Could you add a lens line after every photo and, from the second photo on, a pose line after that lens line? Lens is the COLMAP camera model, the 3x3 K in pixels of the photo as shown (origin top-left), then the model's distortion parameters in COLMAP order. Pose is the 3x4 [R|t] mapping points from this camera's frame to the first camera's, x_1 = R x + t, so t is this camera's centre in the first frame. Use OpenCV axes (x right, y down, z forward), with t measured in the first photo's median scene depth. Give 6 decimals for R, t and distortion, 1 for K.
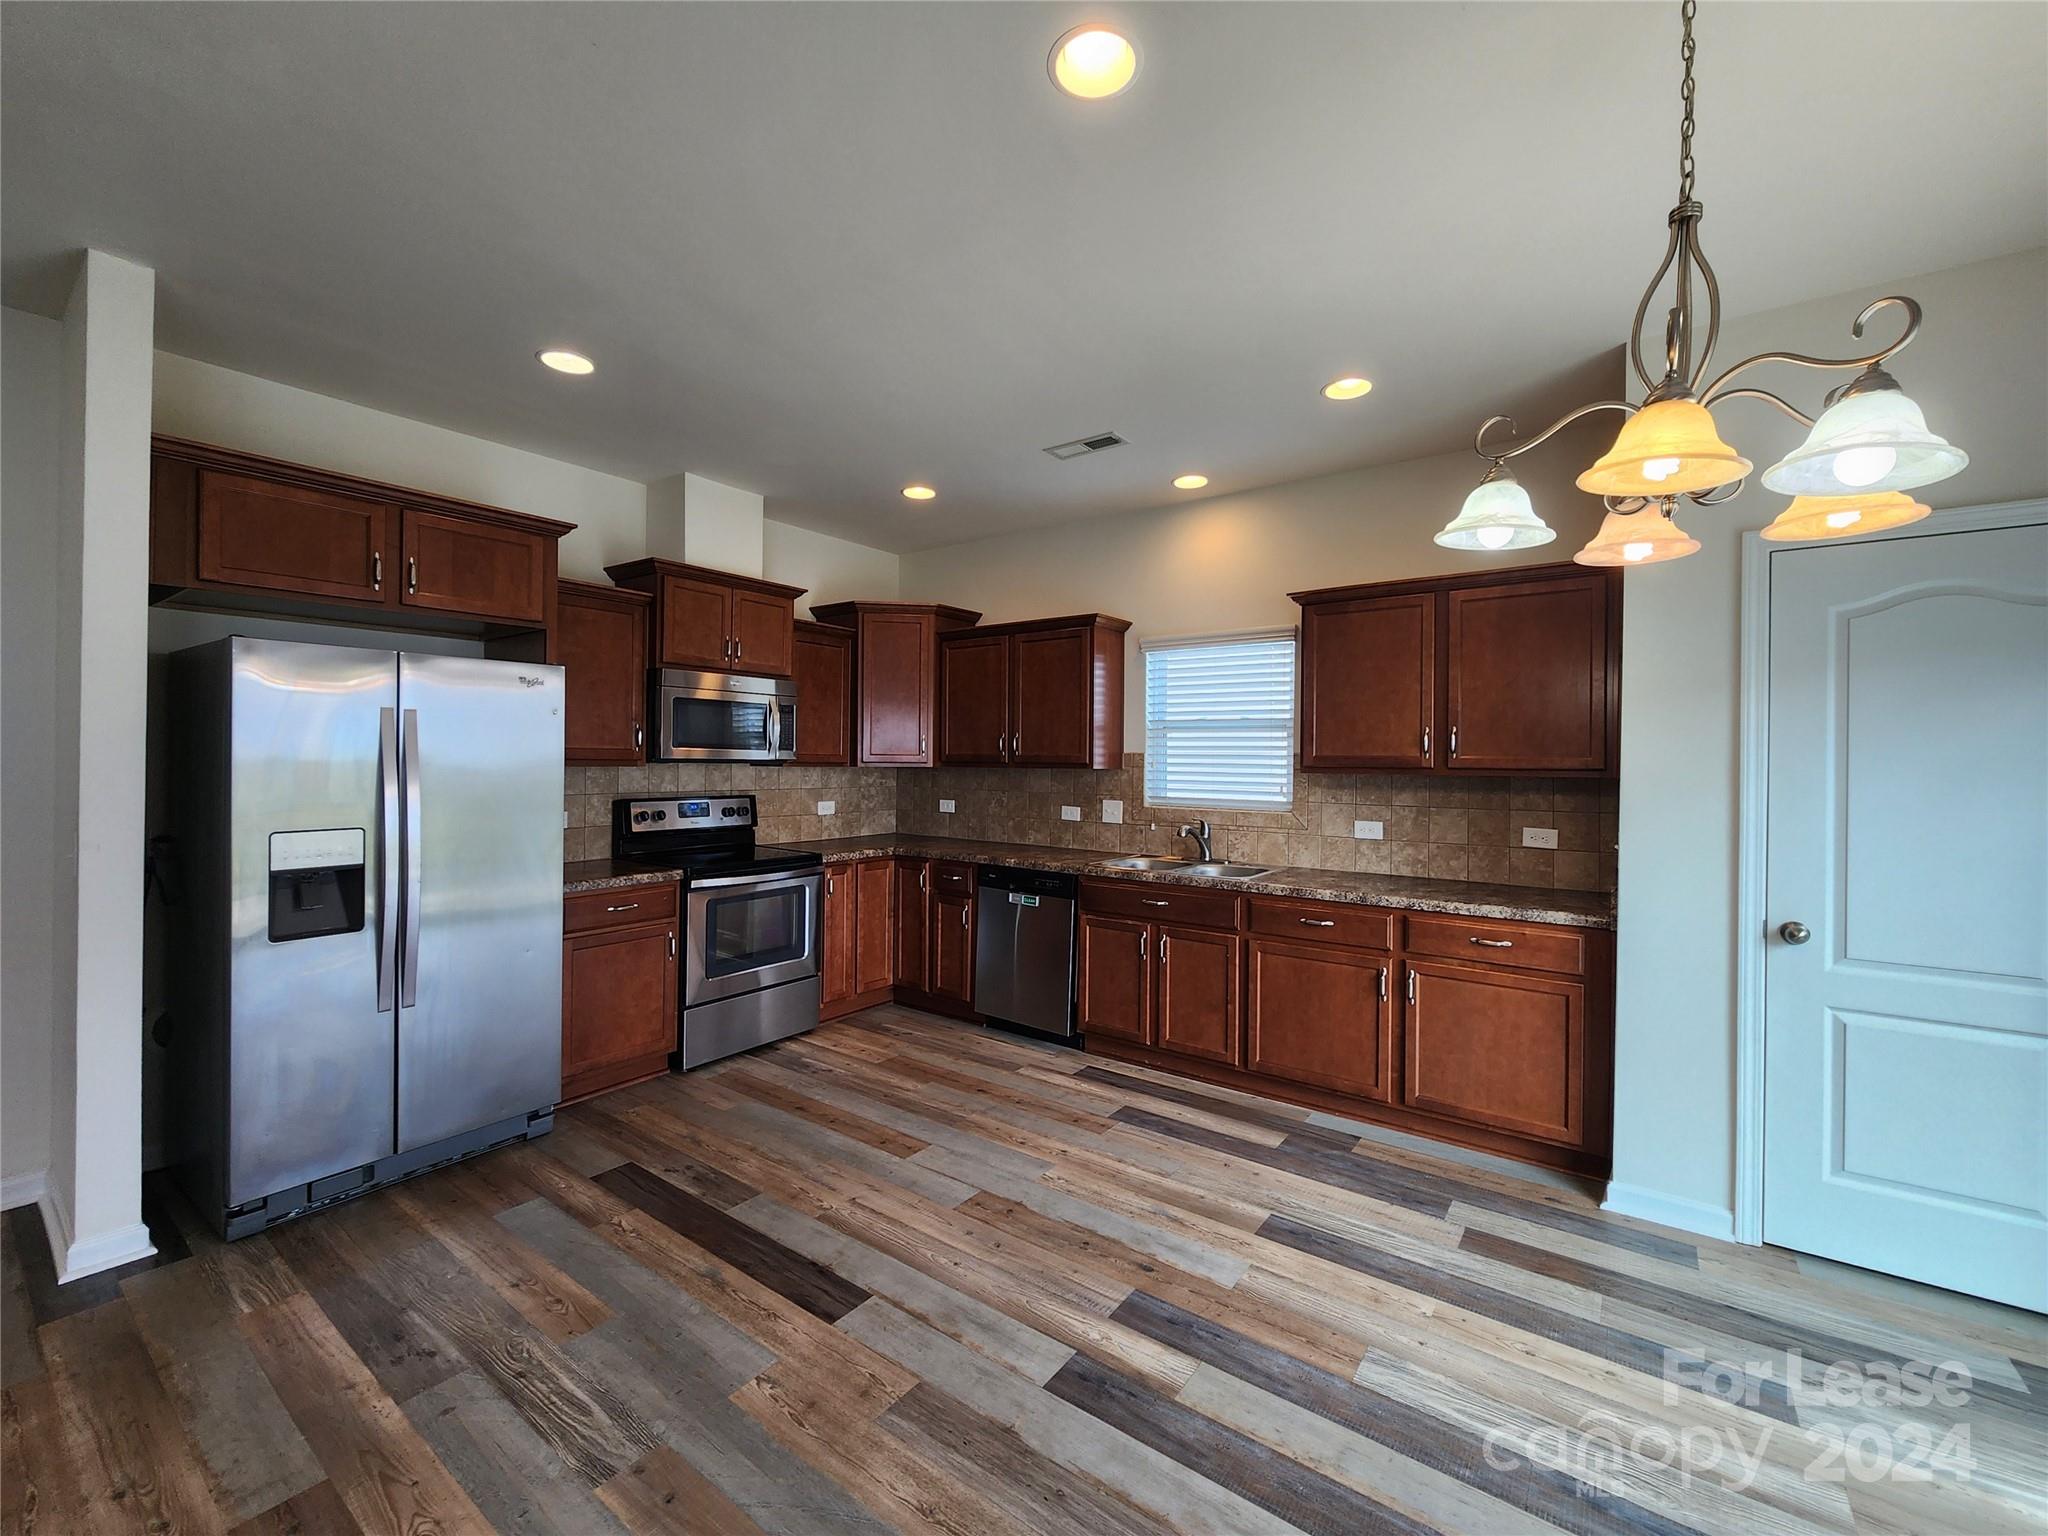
lens RADIAL K [[833.8, 0, 1026.9], [0, 833.8, 758.2], [0, 0, 1]] dist [-0.003285, -0.000319]
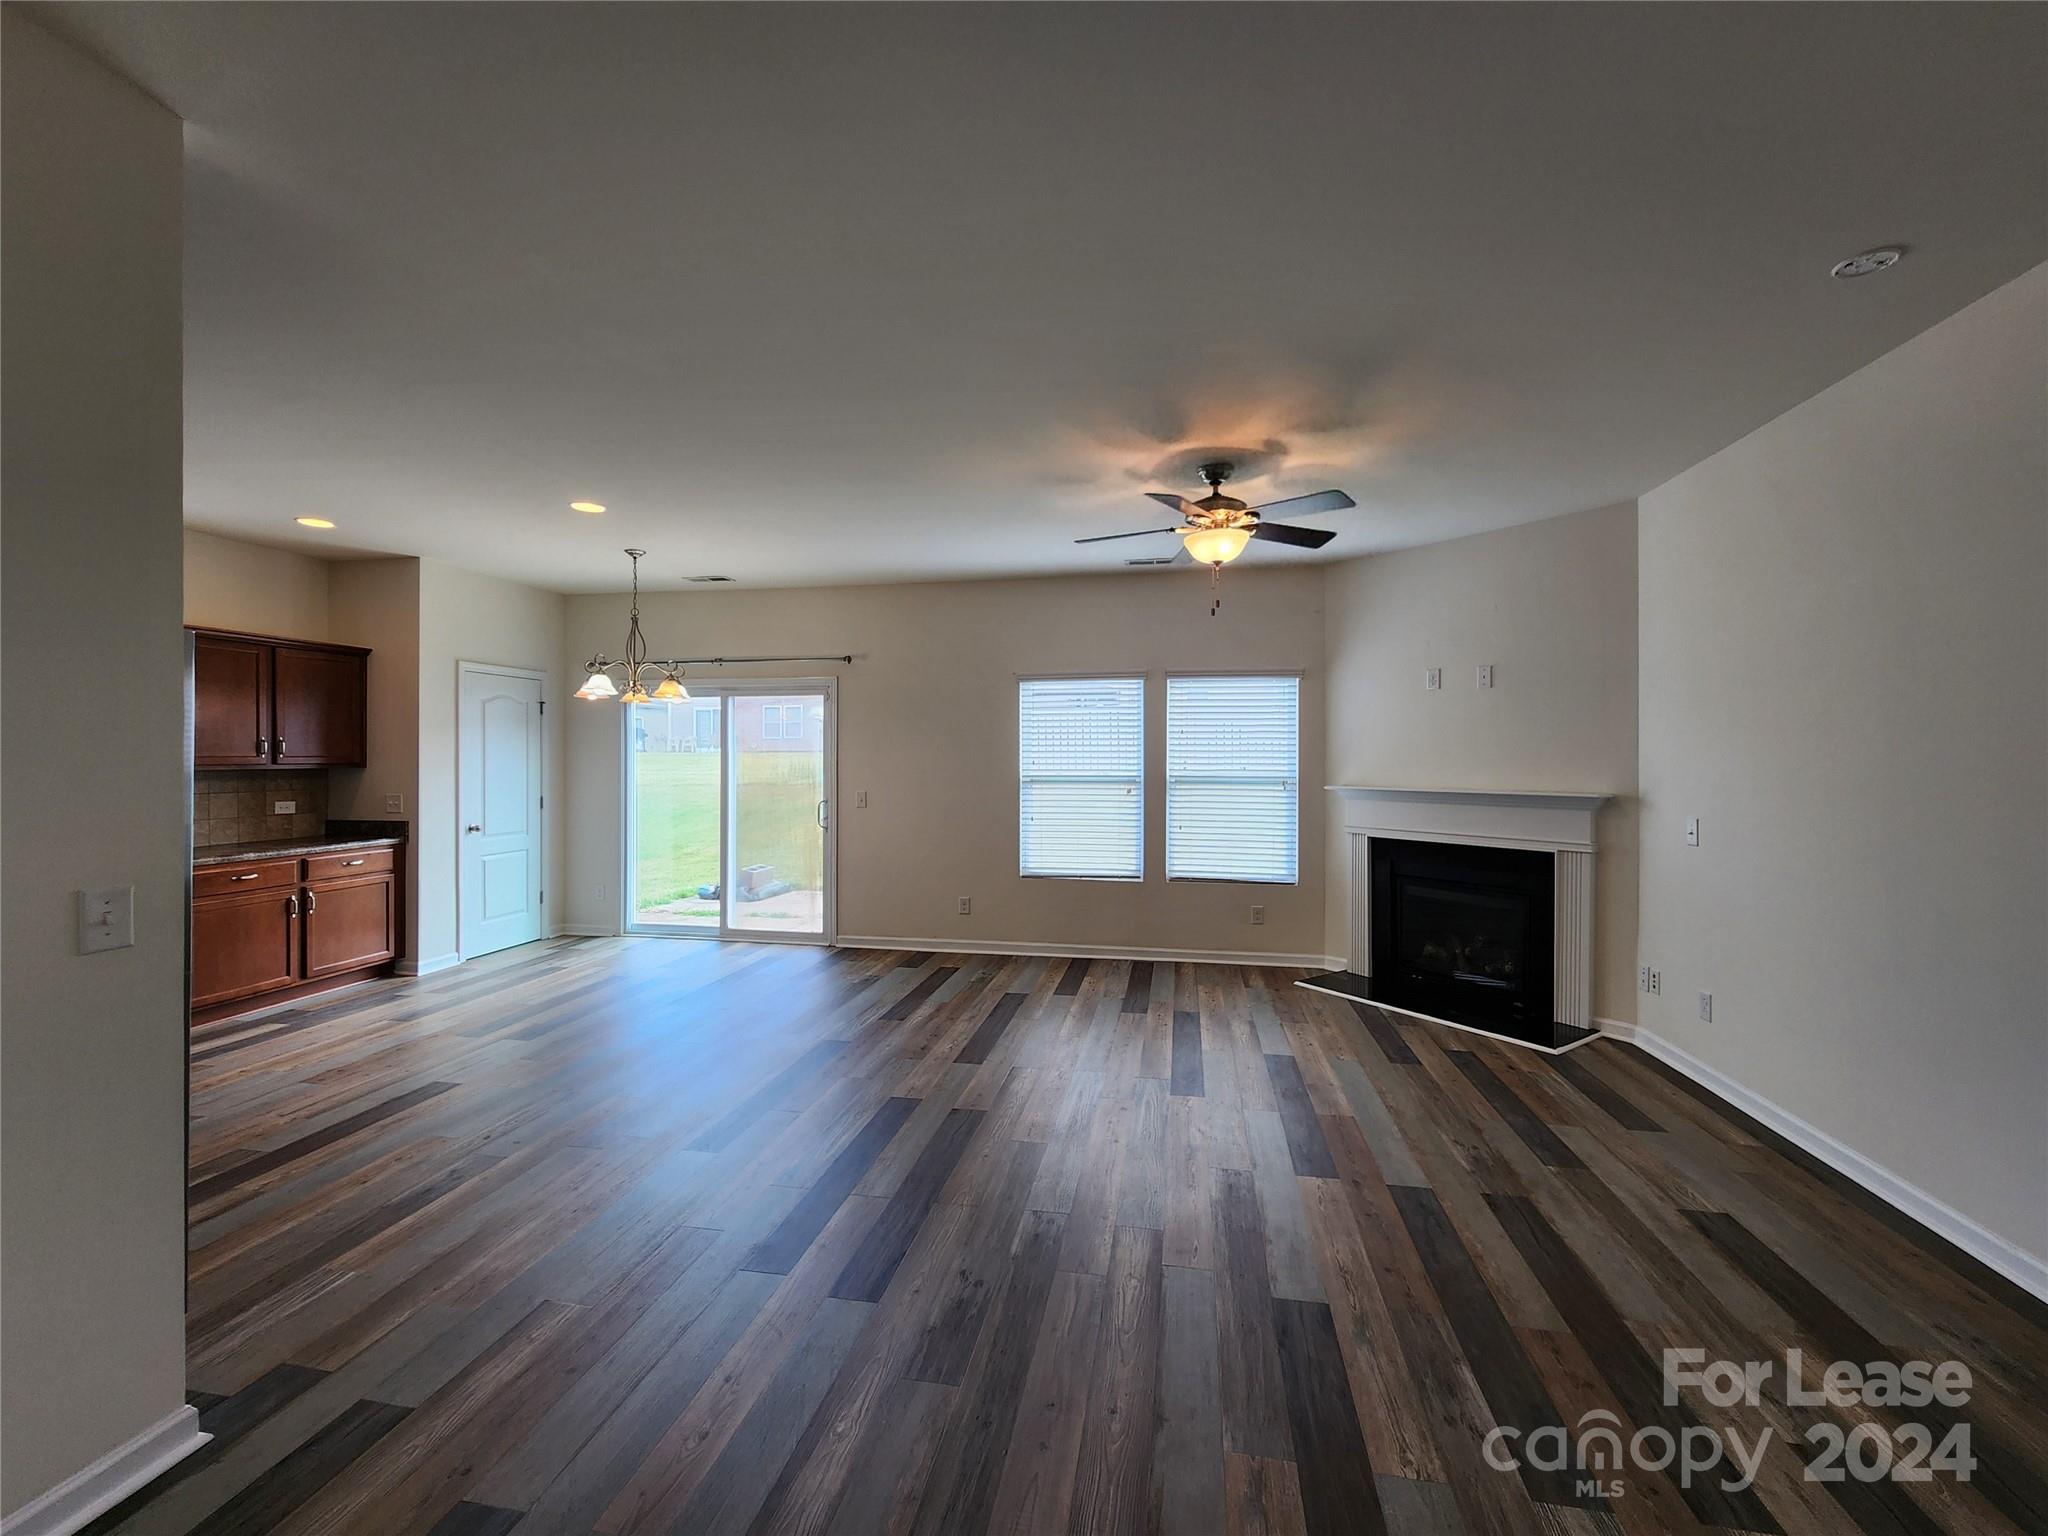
lens RADIAL K [[833.8, 0, 1024.3], [0, 833.8, 761.7], [0, 0, 1]] dist [-0.003285, -0.000319]
pose [[-0.422935, -0.012244, 0.906077, -1.727253], [-0.001730, 0.999918, 0.012704, -0.015956], [-0.906158, 0.003805, -0.422922, 0.497177]]
